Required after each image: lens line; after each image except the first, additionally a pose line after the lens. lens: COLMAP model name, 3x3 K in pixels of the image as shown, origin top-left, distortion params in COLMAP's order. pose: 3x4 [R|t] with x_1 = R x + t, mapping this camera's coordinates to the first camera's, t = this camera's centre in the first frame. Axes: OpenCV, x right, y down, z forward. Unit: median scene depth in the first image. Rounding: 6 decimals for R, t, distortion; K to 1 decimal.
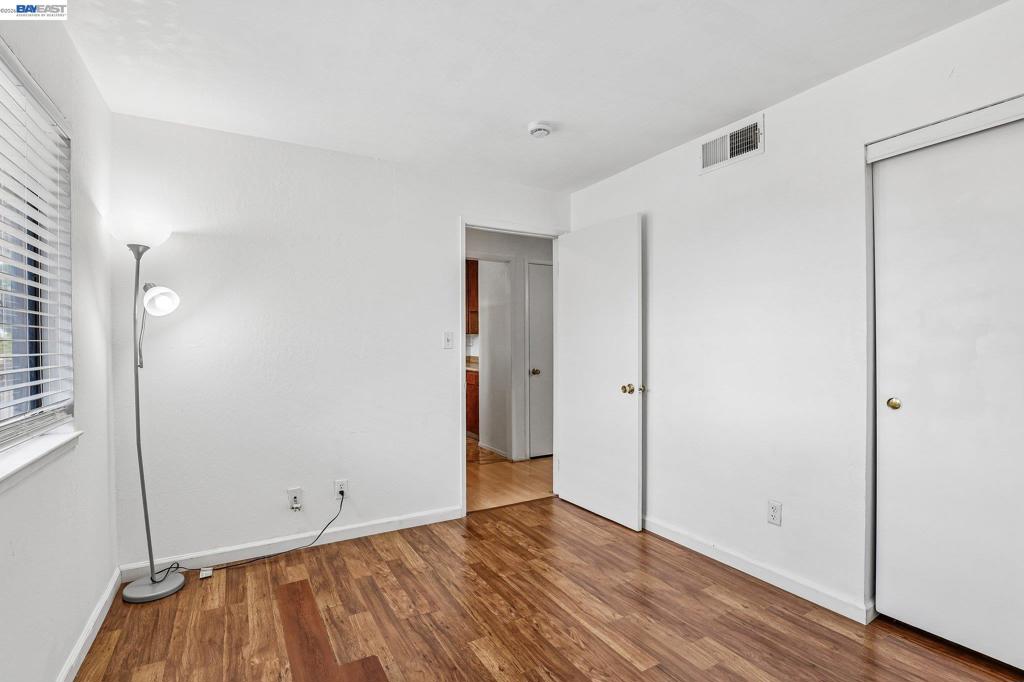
lens RADIAL K [[479.7, 0, 514.2], [0, 479.7, 341.9], [0, 0, 1]] dist [-0.033997, 0.001541]
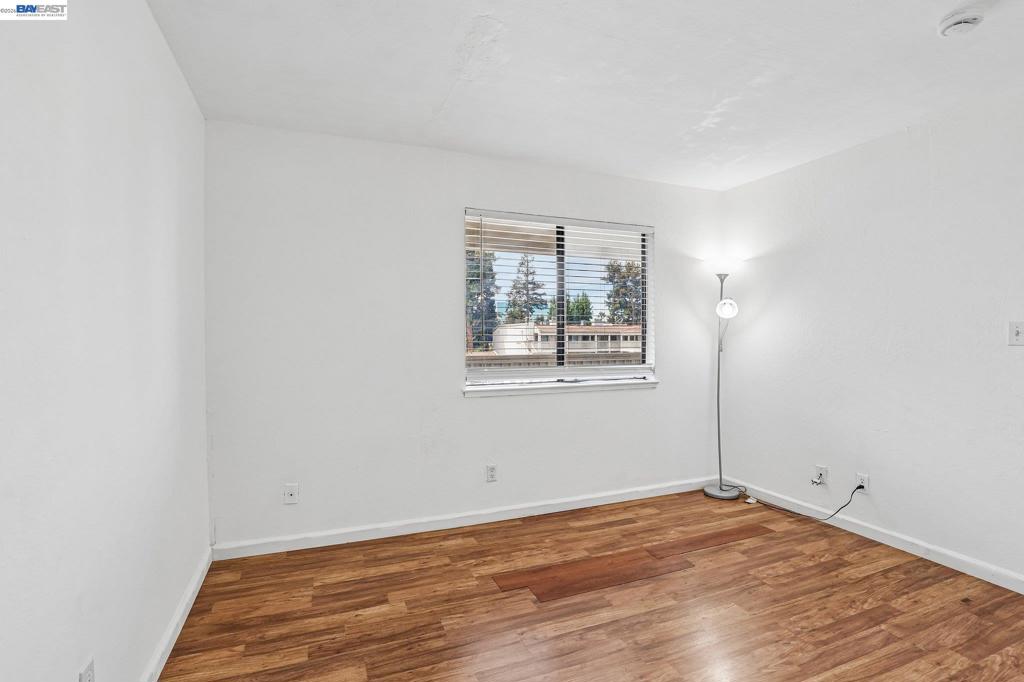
lens RADIAL K [[479.7, 0, 513.6], [0, 479.7, 341.8], [0, 0, 1]] dist [-0.033997, 0.001541]
pose [[-0.132409, 0.015720, -0.991070, 0.820059], [0.002253, 0.999876, 0.015559, -0.004164], [0.991193, -0.000173, -0.132428, 0.480642]]
